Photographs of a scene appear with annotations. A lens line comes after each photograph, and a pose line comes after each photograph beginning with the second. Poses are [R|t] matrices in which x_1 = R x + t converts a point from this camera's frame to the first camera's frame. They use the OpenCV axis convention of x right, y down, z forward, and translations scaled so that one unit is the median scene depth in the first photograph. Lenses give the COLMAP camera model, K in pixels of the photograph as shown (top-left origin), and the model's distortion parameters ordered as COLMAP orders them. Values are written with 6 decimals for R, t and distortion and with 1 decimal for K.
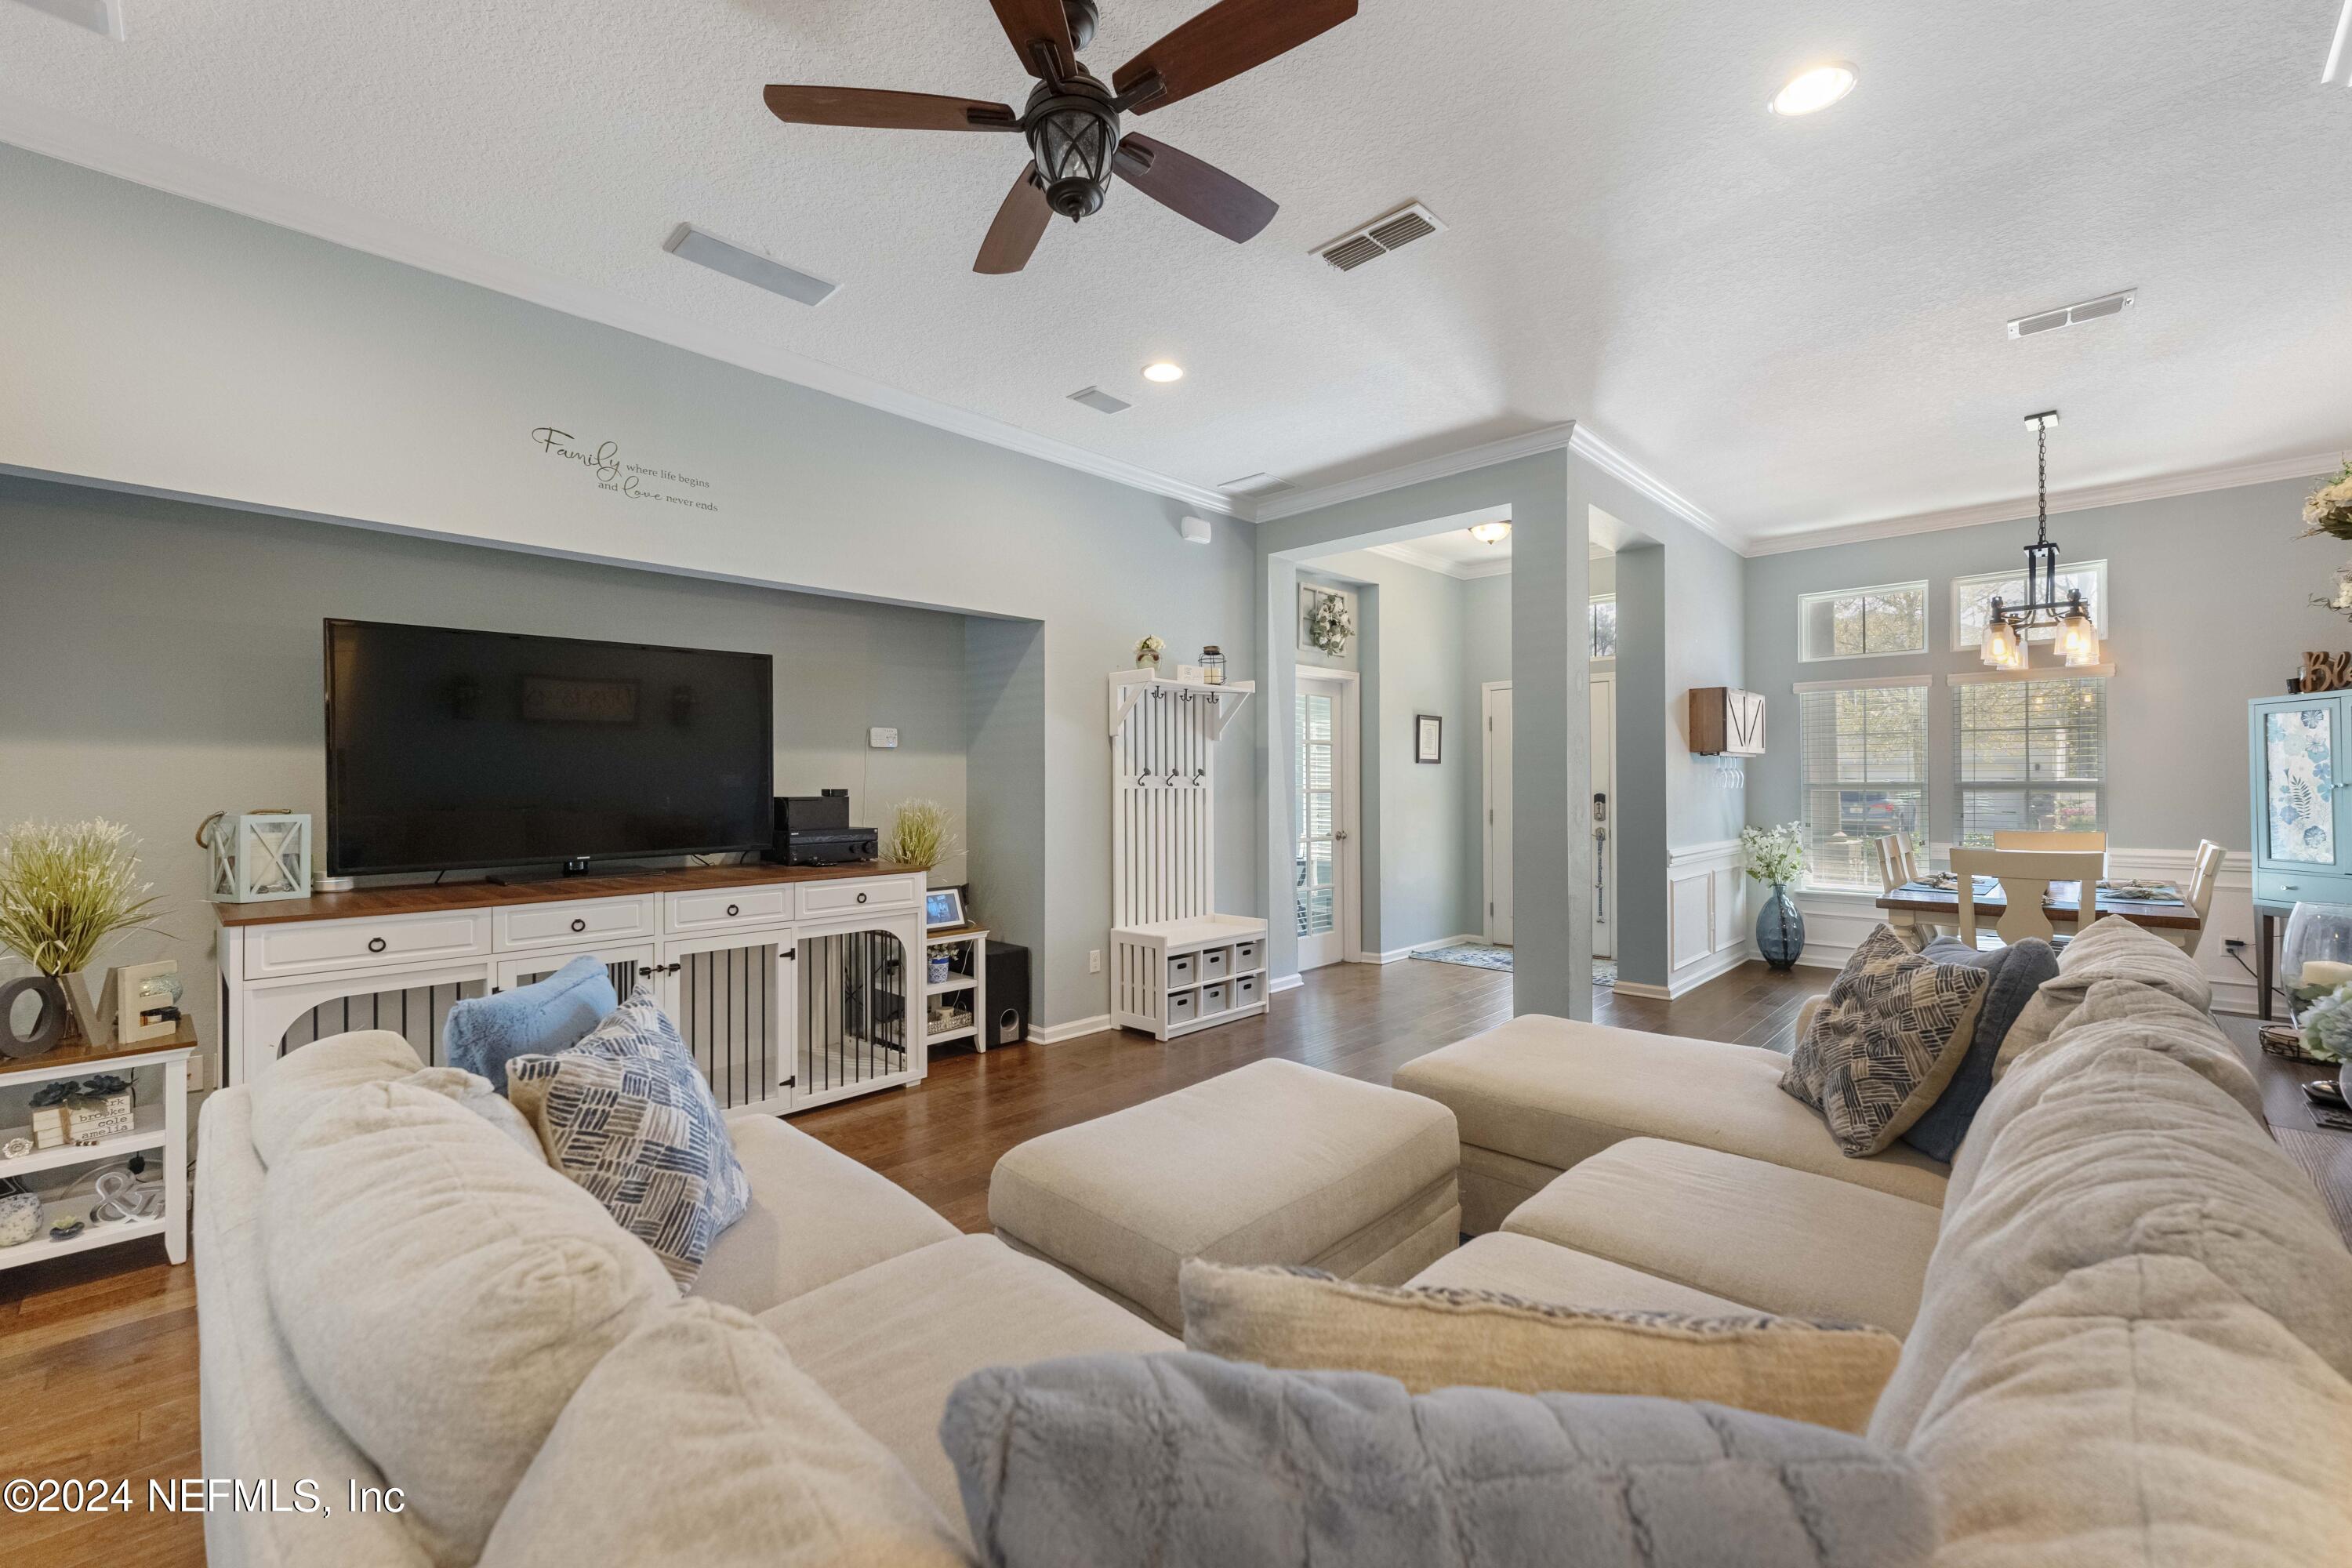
lens RADIAL K [[953.1, 0, 1179.7], [0, 953.1, 787.3], [0, 0, 1]] dist [-0.000461, -0.000608]
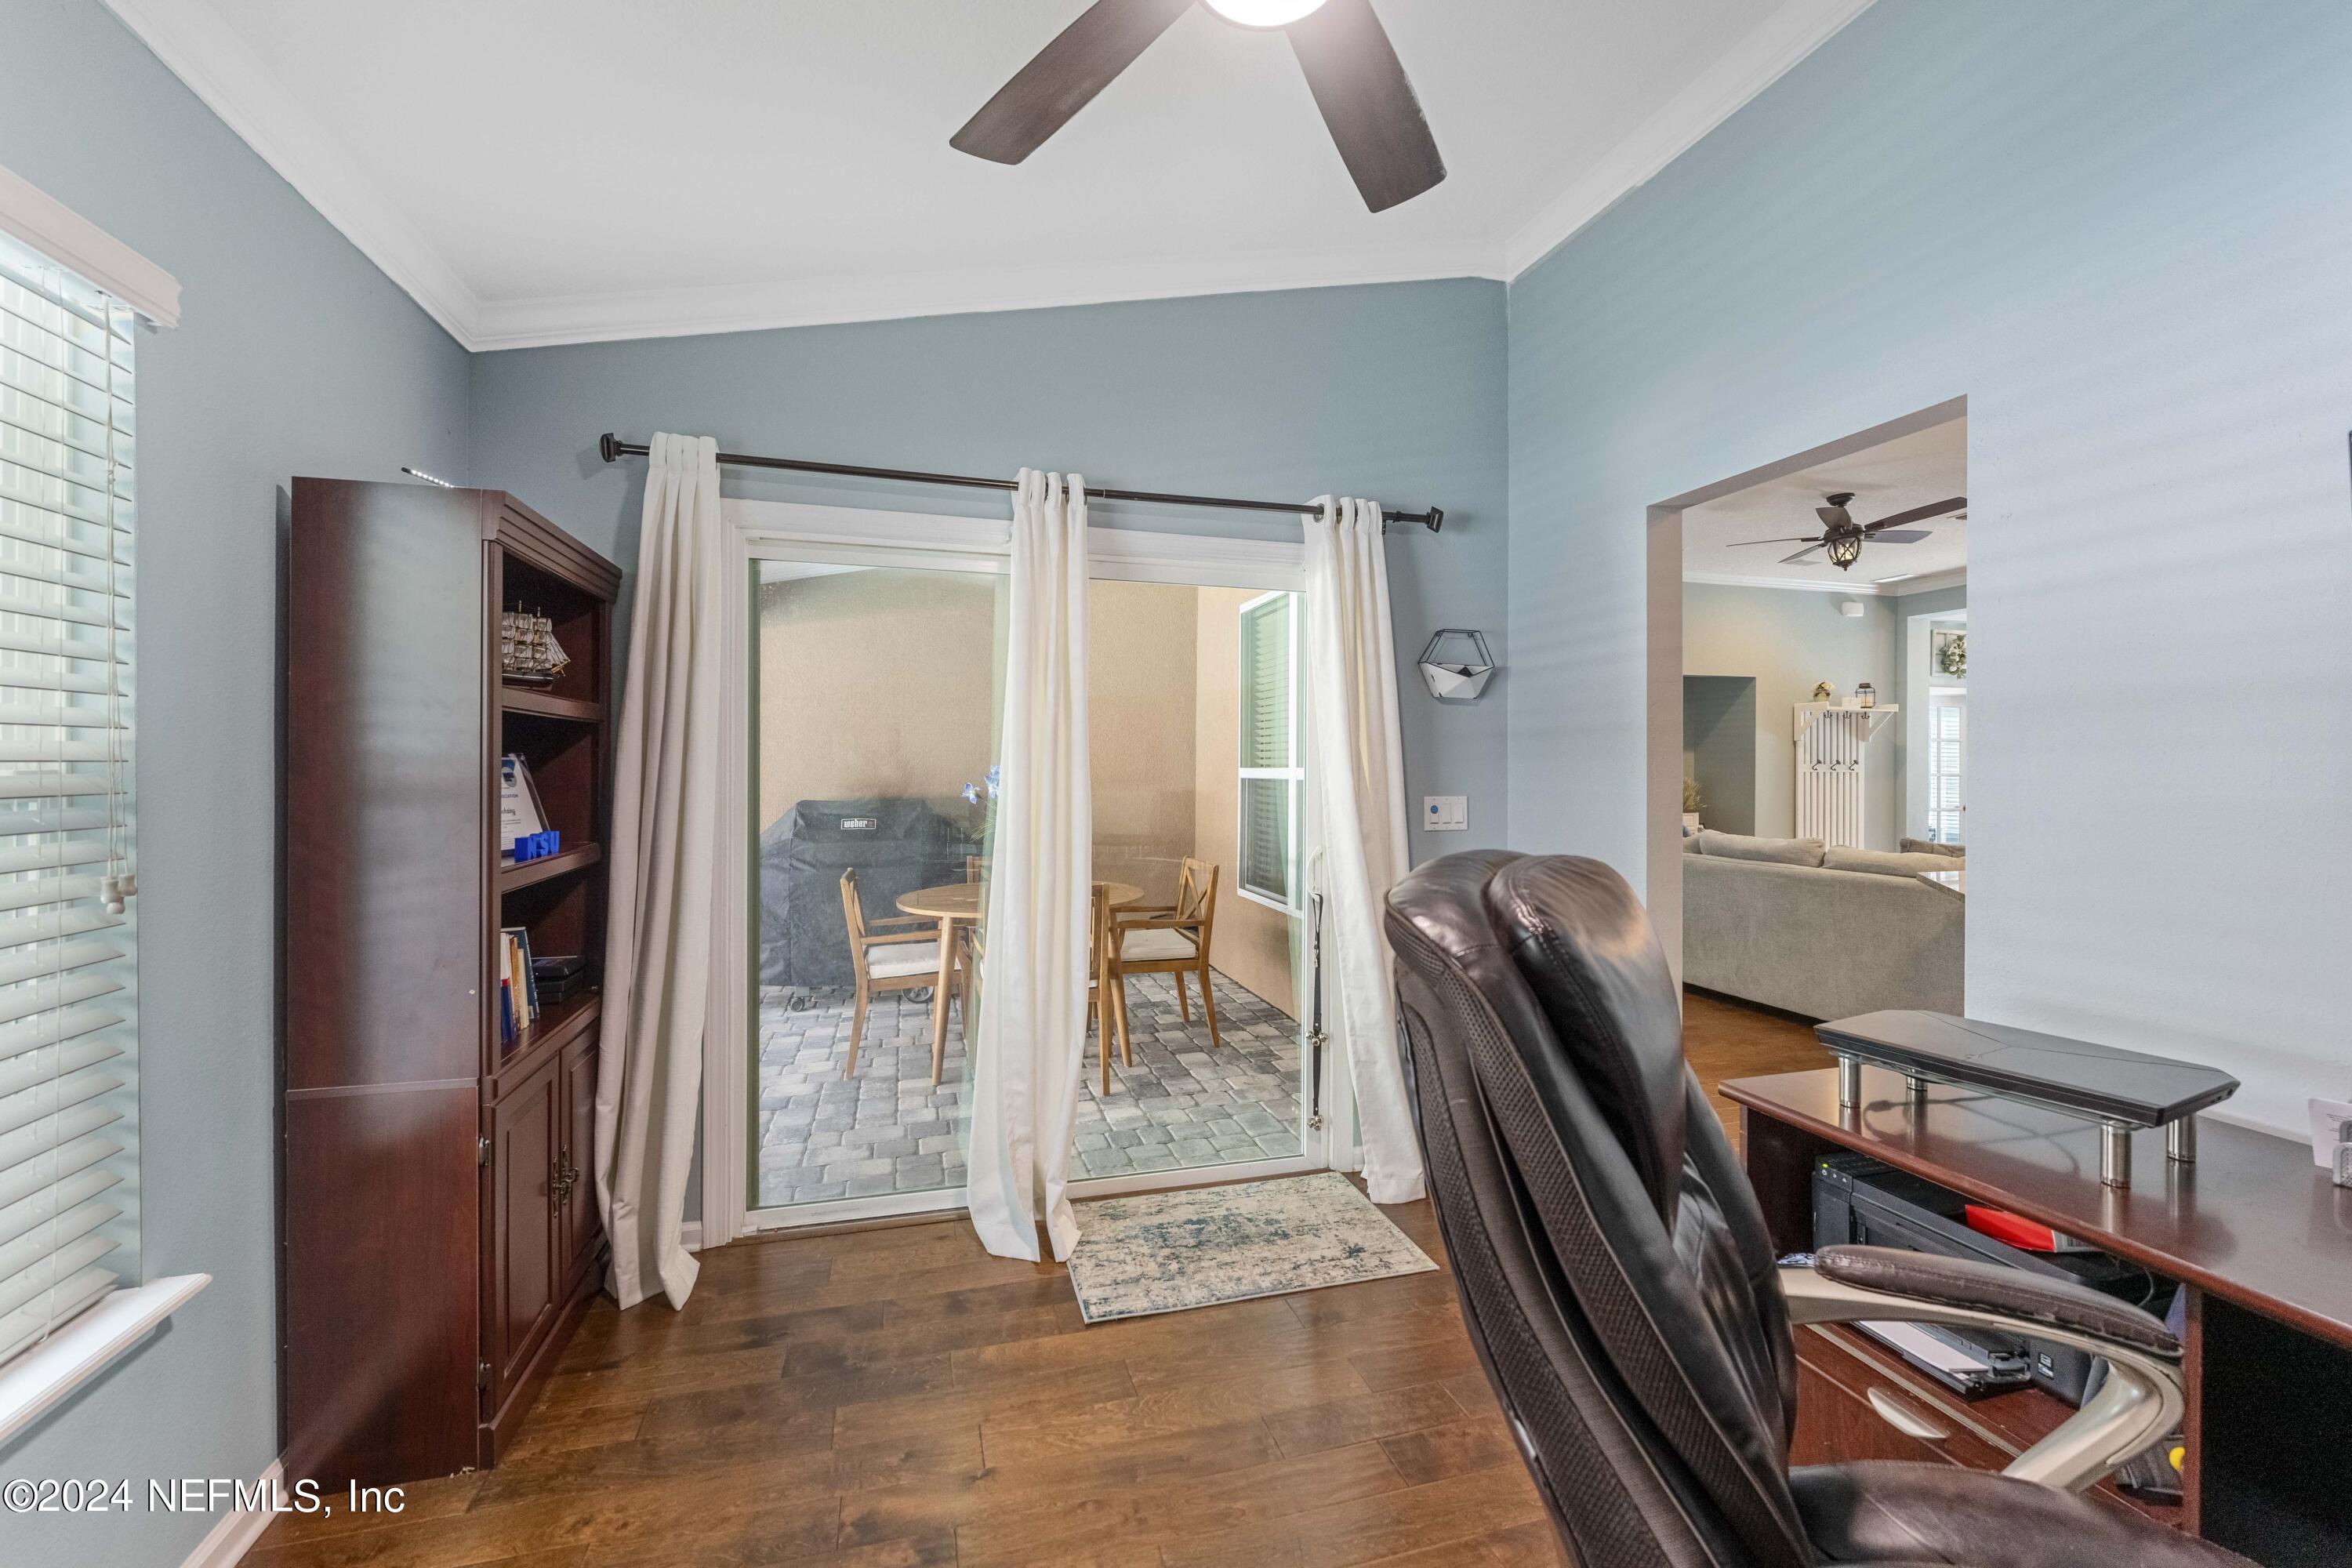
lens RADIAL K [[953.1, 0, 1237.2], [0, 953.1, 761.5], [0, 0, 1]] dist [-0.000461, -0.000608]
pose [[0.876270, 0.008446, -0.481747, -0.105499], [-0.010213, 0.999947, -0.001046, -0.004437], [0.481712, 0.005837, 0.876310, -0.807742]]
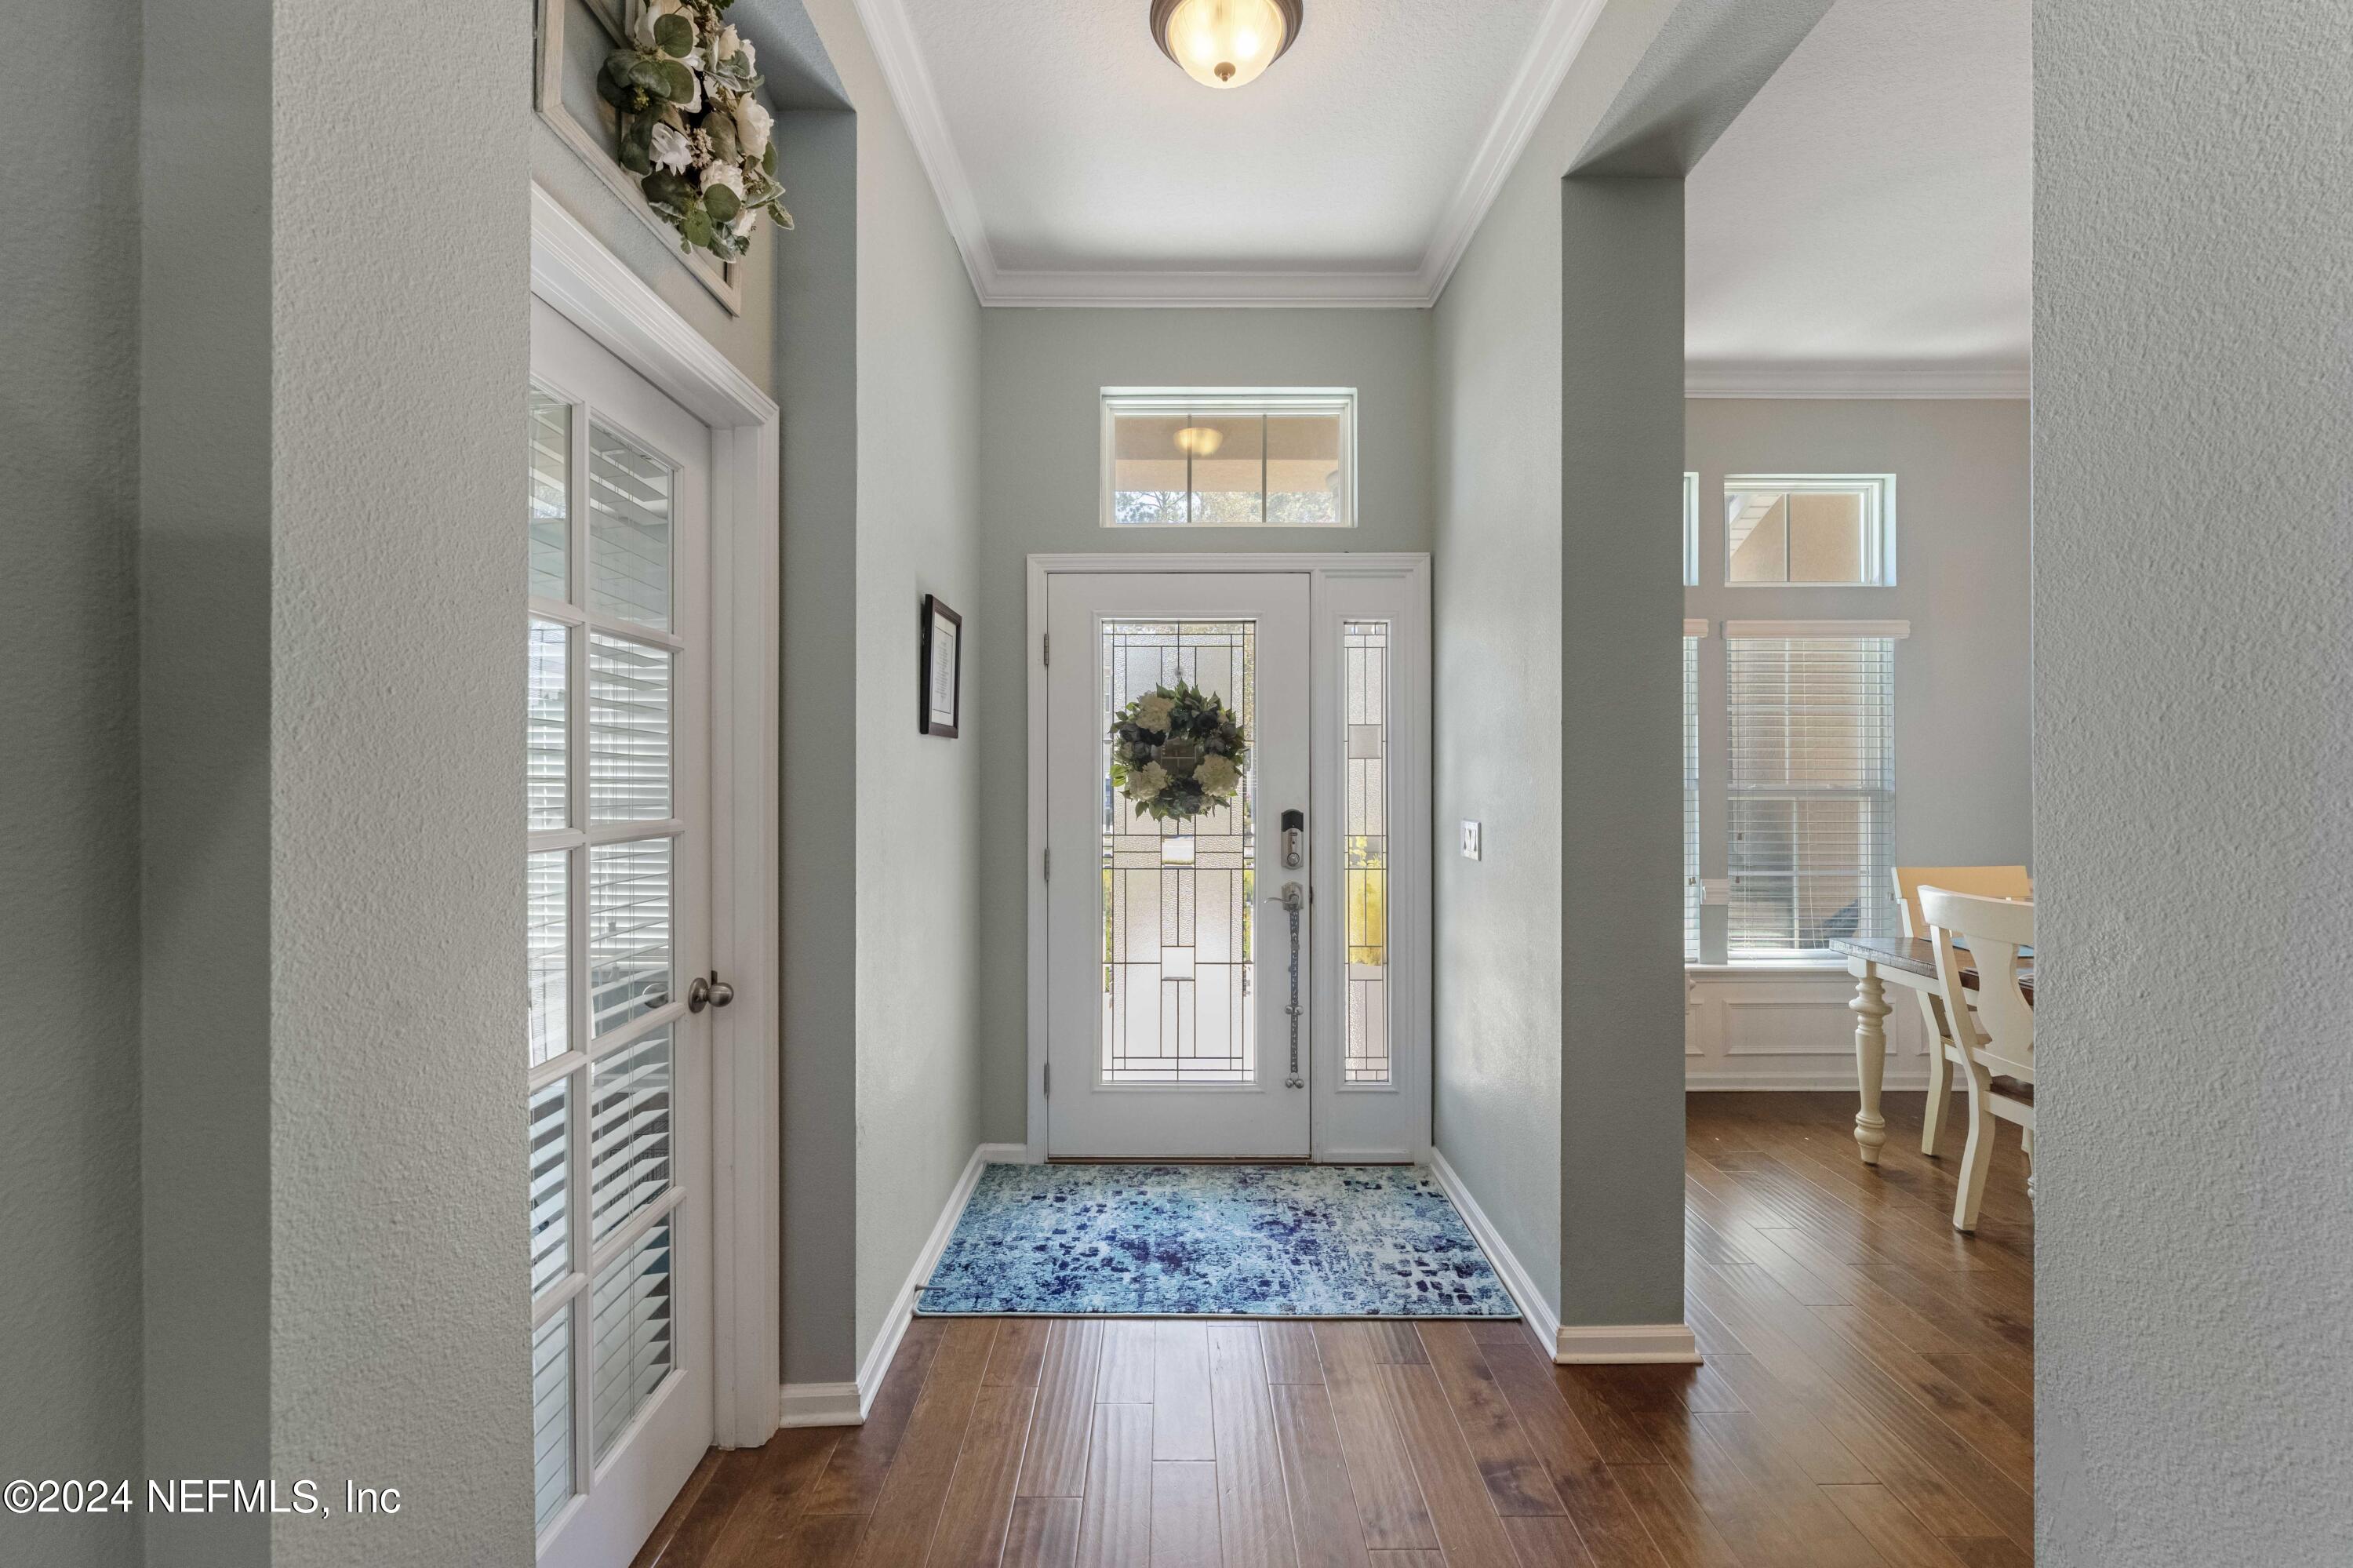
lens RADIAL K [[953.5, 0, 1184.5], [0, 953.5, 776.4], [0, 0, 1]] dist [-0.000461, -0.000608]
pose [[0.723197, -0.001155, 0.690641, 0.093091], [-0.003302, 0.999981, 0.005130, -0.014696], [-0.690634, -0.005990, 0.723180, 0.825527]]
